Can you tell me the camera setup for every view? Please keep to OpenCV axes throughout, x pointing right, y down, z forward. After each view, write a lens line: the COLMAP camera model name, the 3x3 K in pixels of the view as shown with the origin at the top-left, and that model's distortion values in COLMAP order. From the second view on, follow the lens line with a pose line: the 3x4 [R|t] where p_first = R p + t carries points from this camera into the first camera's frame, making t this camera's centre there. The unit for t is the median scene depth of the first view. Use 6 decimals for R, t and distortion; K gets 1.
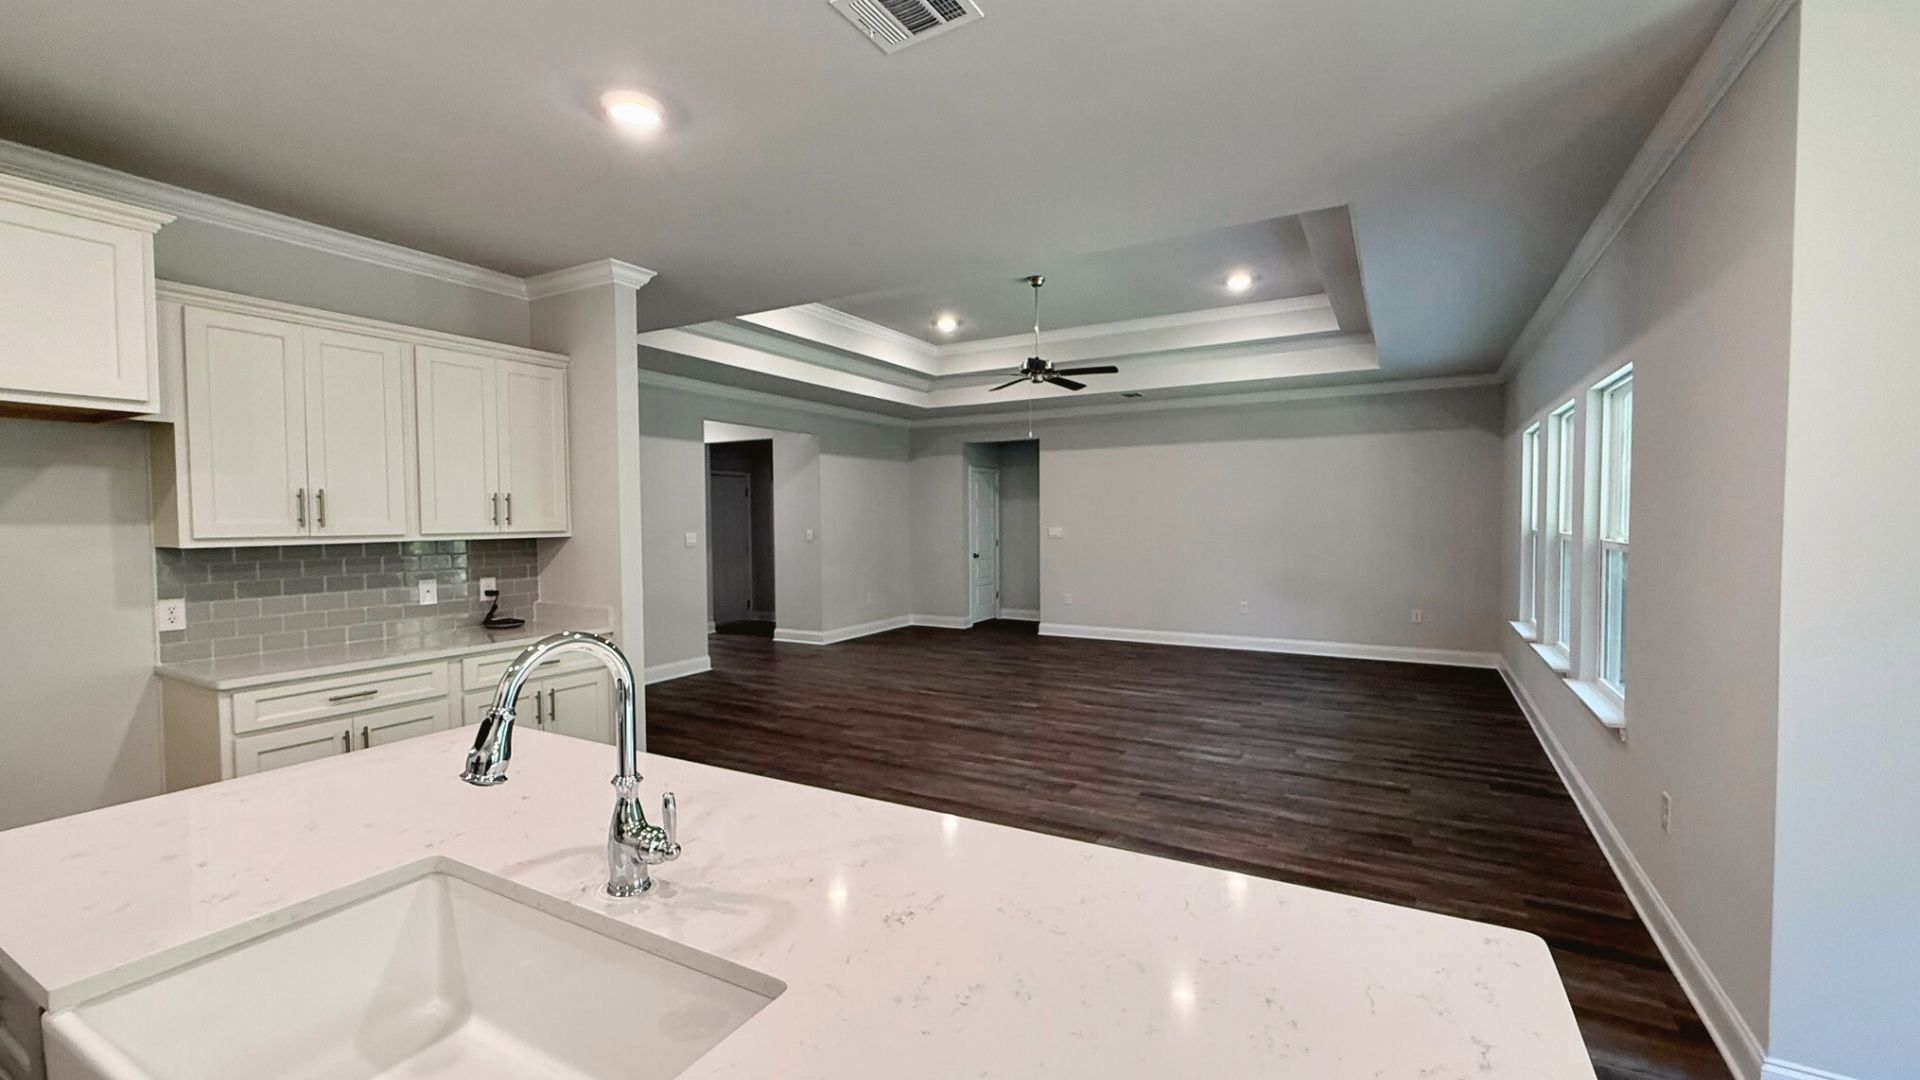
lens RADIAL K [[766.1, 0, 960.0], [0, 766.1, 540.0], [0, 0, 1]] dist [-0.000734, -0.000127]
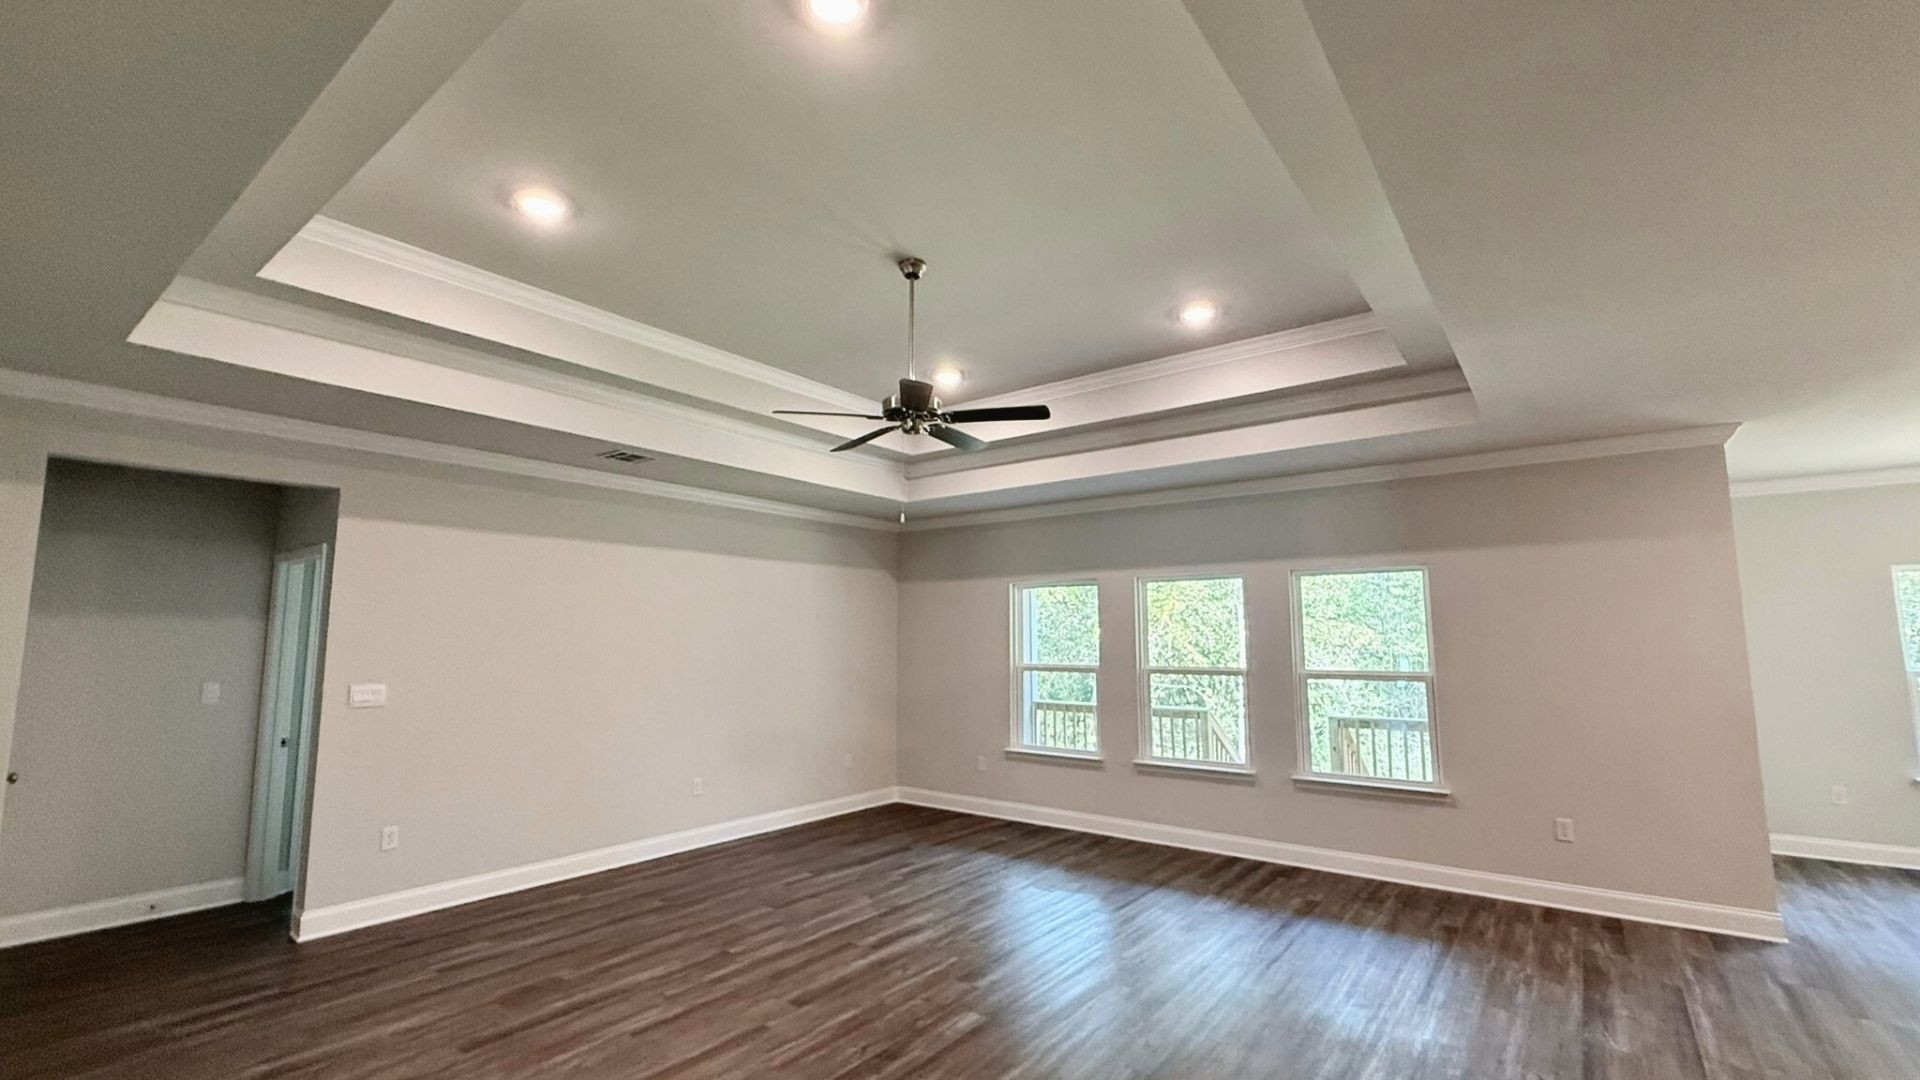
lens RADIAL K [[811.5, 0, 960.0], [0, 811.5, 540.0], [0, 0, 1]] dist [-0.000552, -0.000085]
pose [[0.128581, 0.127153, 0.983514, -0.694947], [0.029770, 0.990804, -0.131988, -0.059617], [-0.991252, 0.046250, 0.123613, 1.254143]]
